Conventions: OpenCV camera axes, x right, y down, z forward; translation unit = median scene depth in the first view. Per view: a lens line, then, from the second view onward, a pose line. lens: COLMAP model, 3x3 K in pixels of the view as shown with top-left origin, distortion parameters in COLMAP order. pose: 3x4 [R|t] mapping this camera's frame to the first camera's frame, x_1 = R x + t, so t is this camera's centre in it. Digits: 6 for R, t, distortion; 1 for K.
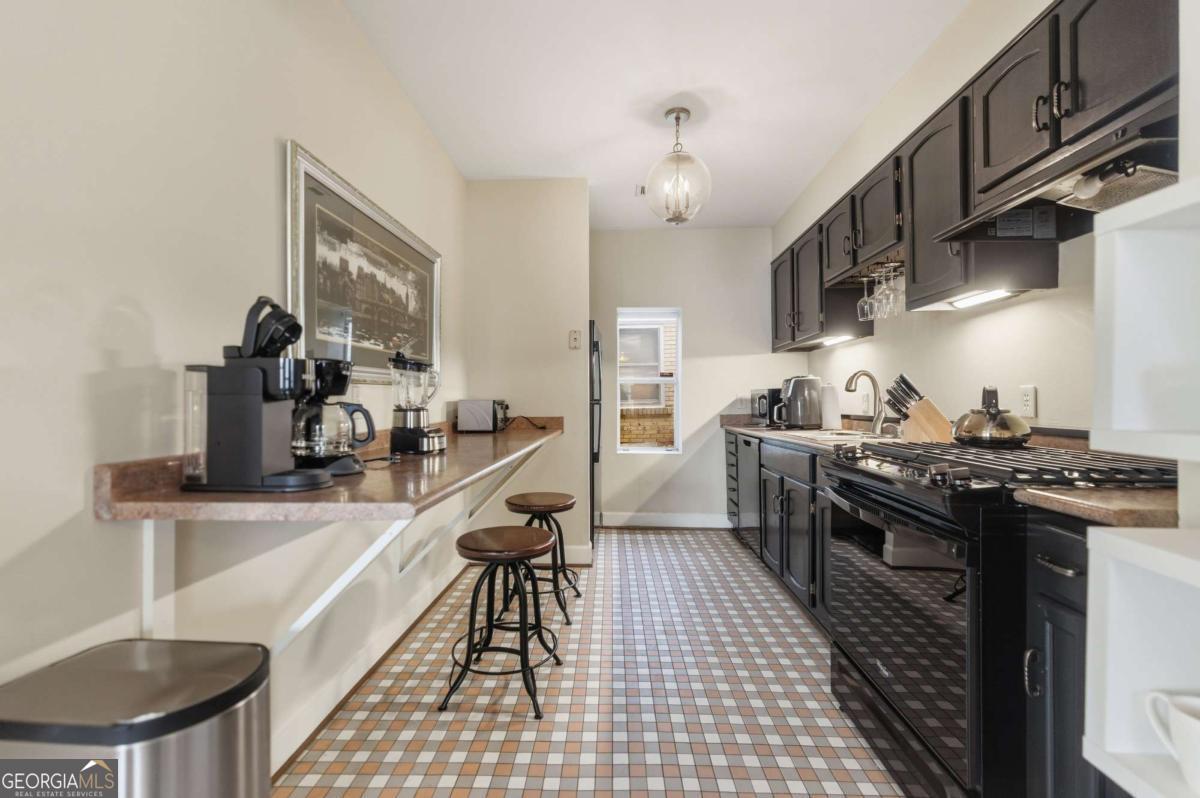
lens RADIAL K [[519.9, 0, 610.5], [0, 519.9, 402.4], [0, 0, 1]] dist [0.006841, -0.000511]
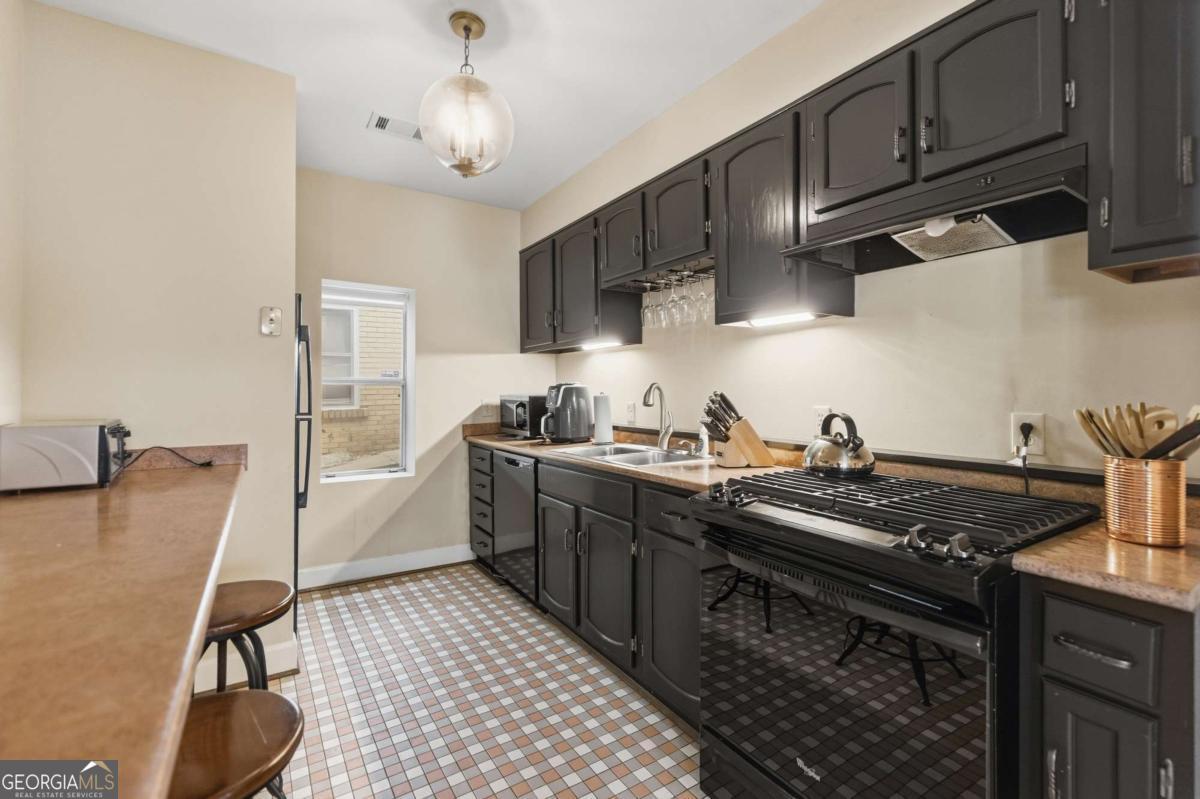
lens RADIAL K [[519.9, 0, 609.4], [0, 519.9, 389.3], [0, 0, 1]] dist [0.006841, -0.000511]
pose [[0.818929, 0.008615, 0.573830, -0.098238], [-0.004944, 0.999956, -0.007957, -0.035973], [-0.573874, 0.003679, 0.818936, 0.248117]]
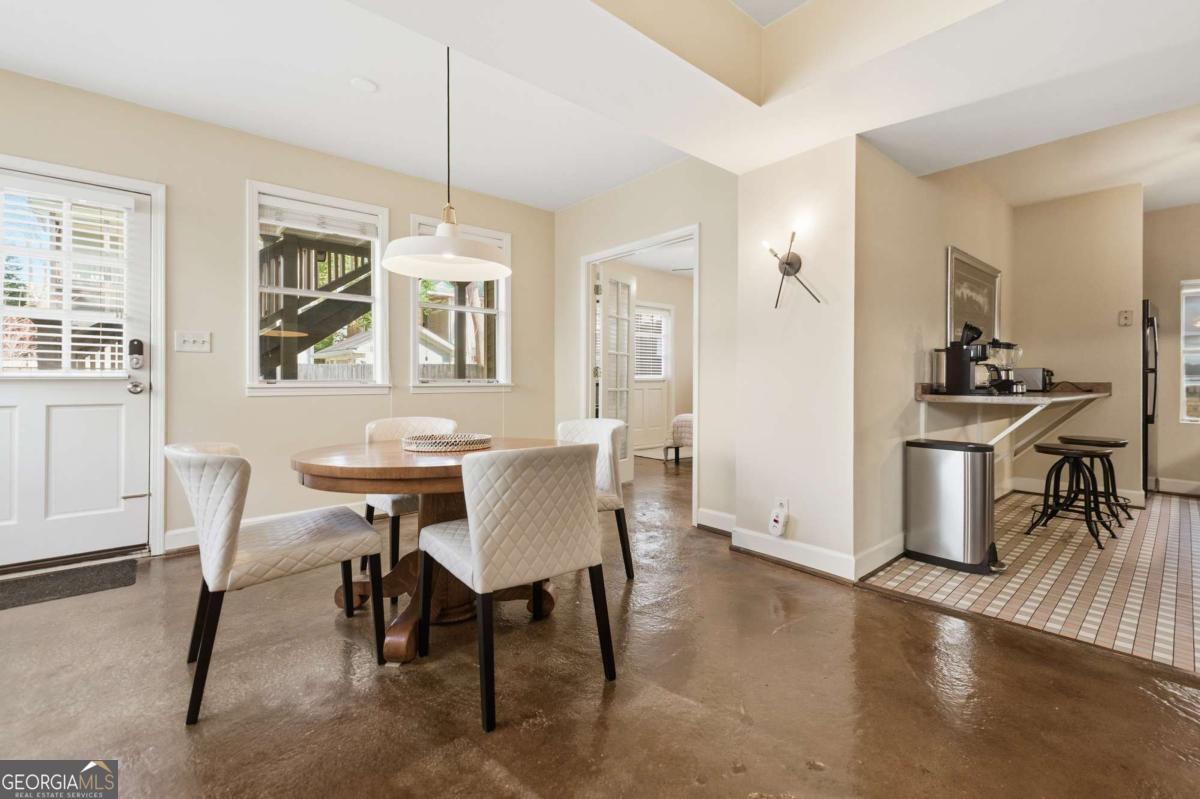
lens RADIAL K [[519.9, 0, 610.9], [0, 519.9, 378.6], [0, 0, 1]] dist [0.006841, -0.000511]
pose [[0.676107, 0.003185, -0.736796, 0.019599], [-0.010415, 0.999932, -0.005234, 0.038831], [0.736730, 0.011213, 0.676094, -0.716911]]
